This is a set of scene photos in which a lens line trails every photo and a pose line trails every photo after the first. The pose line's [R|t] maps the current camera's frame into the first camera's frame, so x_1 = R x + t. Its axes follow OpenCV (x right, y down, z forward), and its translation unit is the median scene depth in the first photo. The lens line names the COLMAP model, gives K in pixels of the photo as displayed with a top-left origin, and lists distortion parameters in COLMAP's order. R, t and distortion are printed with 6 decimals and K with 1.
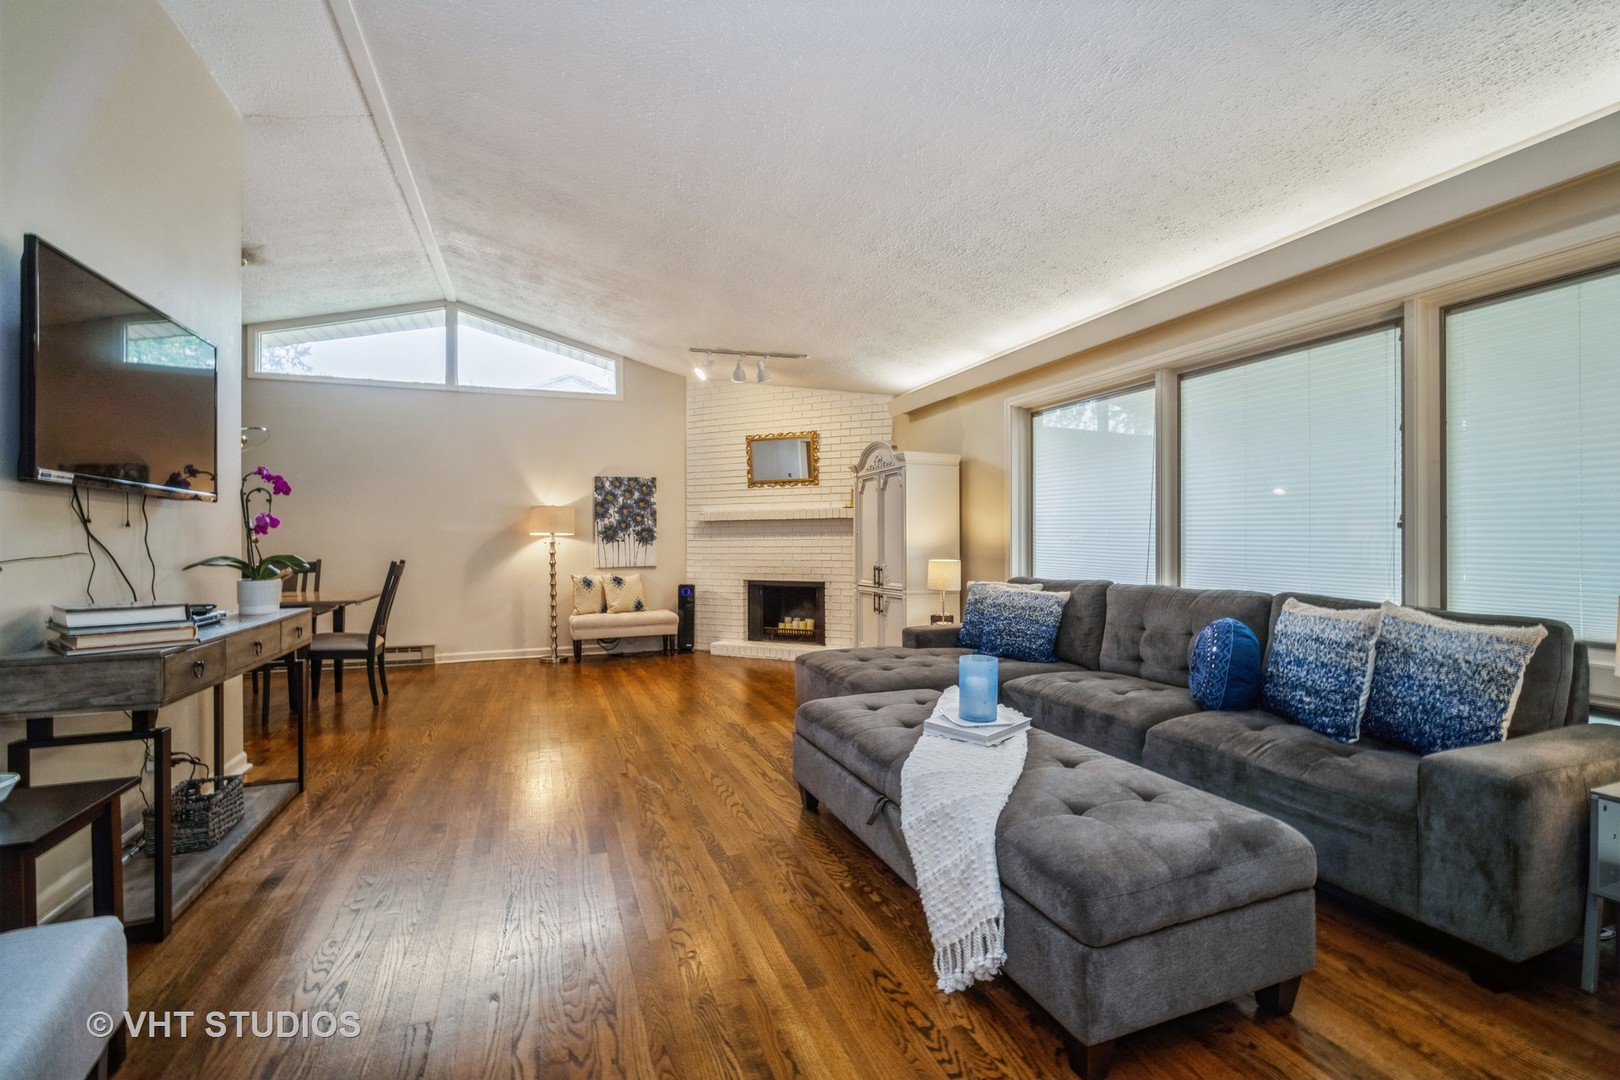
lens RADIAL K [[694.6, 0, 810.0], [0, 694.6, 540.0], [0, 0, 1]] dist [-0.000868, -0.000137]
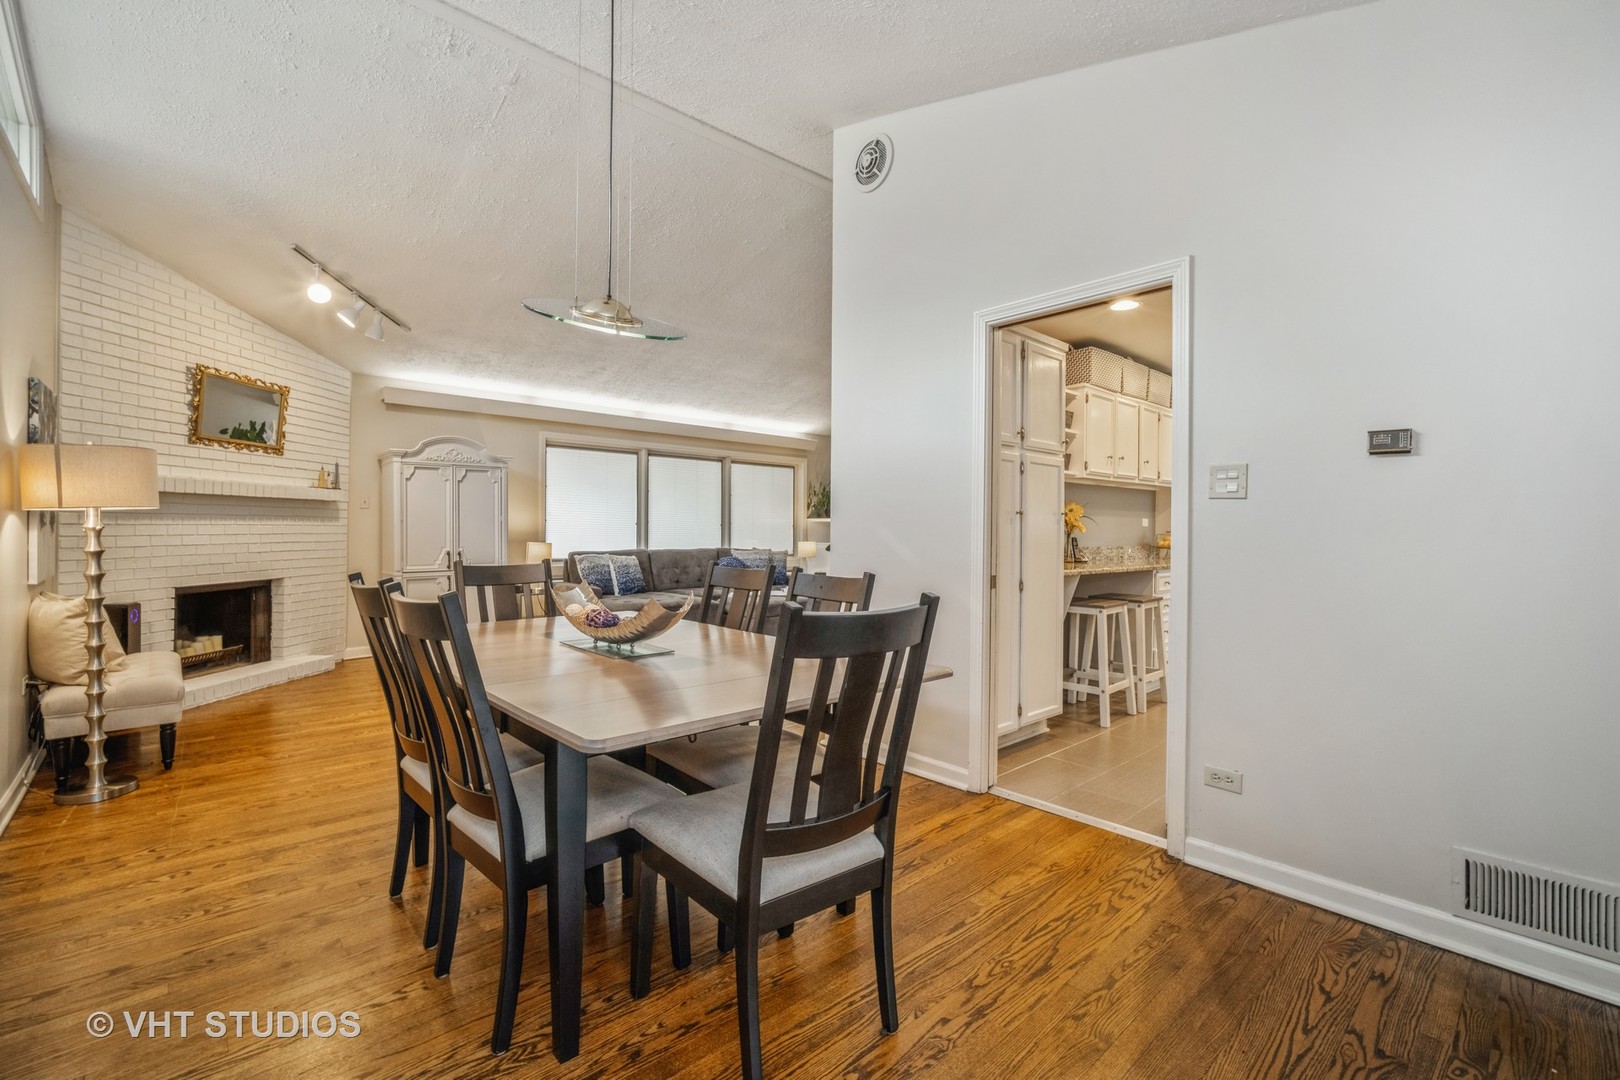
lens RADIAL K [[694.6, 0, 810.0], [0, 694.6, 540.0], [0, 0, 1]] dist [-0.000868, -0.000137]
pose [[-0.368592, -0.011558, 0.929519, -0.915185], [-0.000173, 0.999924, 0.012365, 0.006541], [-0.929591, 0.004397, -0.368566, 0.712927]]
